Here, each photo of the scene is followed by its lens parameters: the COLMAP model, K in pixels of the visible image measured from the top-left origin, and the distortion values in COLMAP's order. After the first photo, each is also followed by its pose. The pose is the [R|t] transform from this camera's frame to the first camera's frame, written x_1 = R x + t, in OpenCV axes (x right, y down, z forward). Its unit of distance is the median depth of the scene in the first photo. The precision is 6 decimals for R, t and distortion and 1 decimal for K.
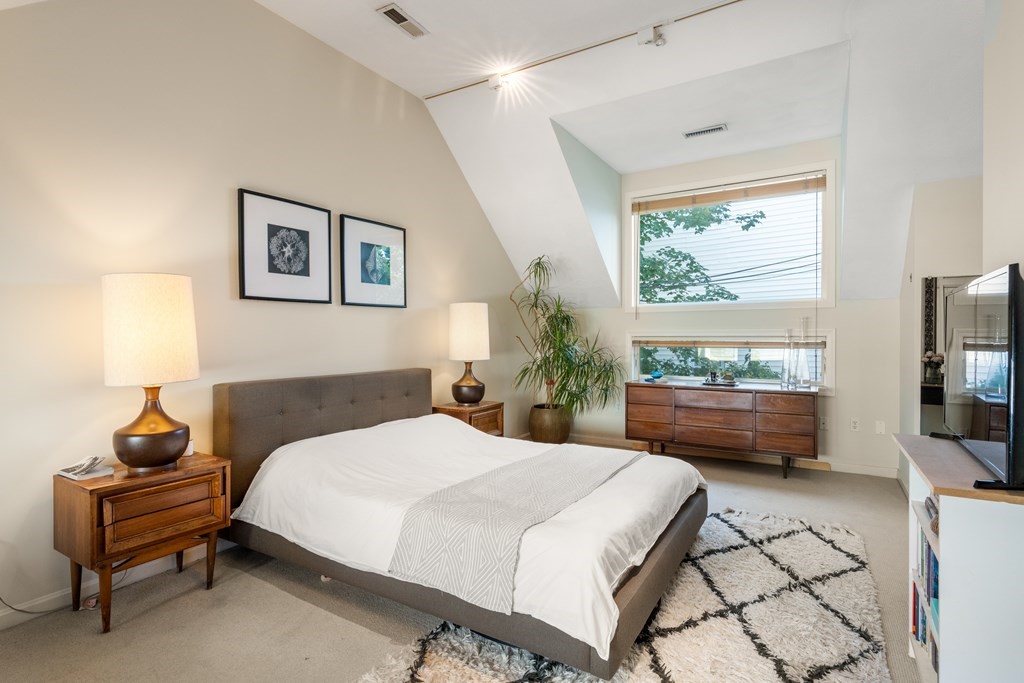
lens RADIAL K [[521.1, 0, 511.6], [0, 521.1, 338.6], [0, 0, 1]] dist [0.008145, 0.001136]
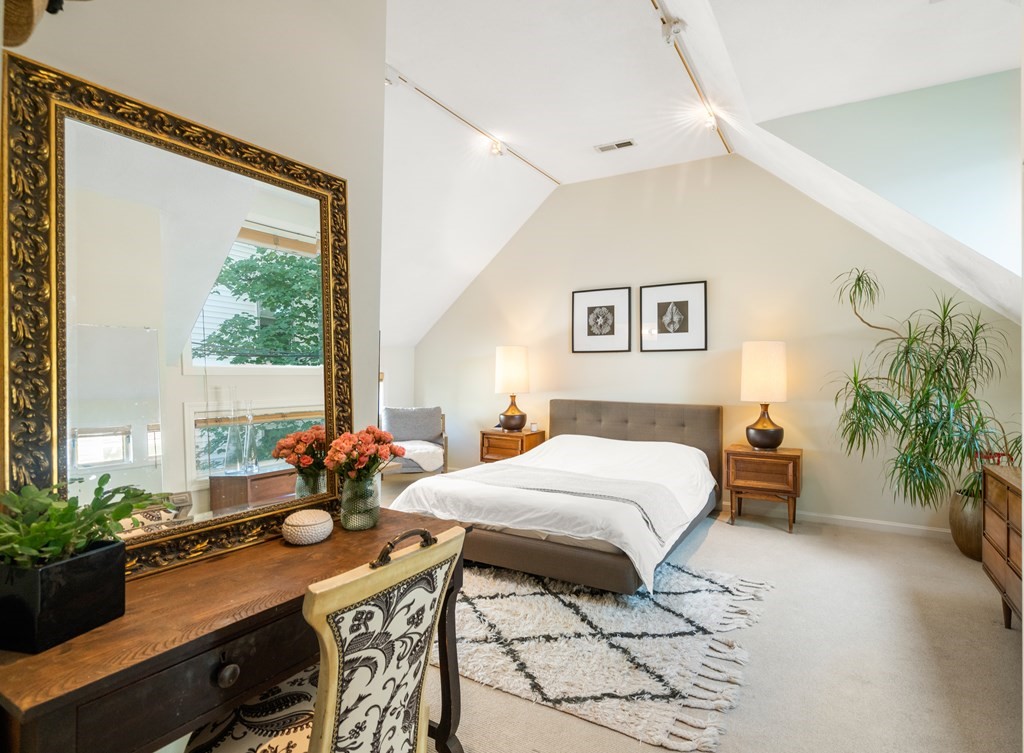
lens RADIAL K [[512.1, 0, 562.8], [0, 512.1, 375.7], [0, 0, 1]] dist [-0.001427, 0.000041]
pose [[0.044242, 0.014079, -0.998922, 1.104954], [-0.012644, 0.999828, 0.013532, -0.018690], [0.998941, 0.012032, 0.044413, 0.792253]]
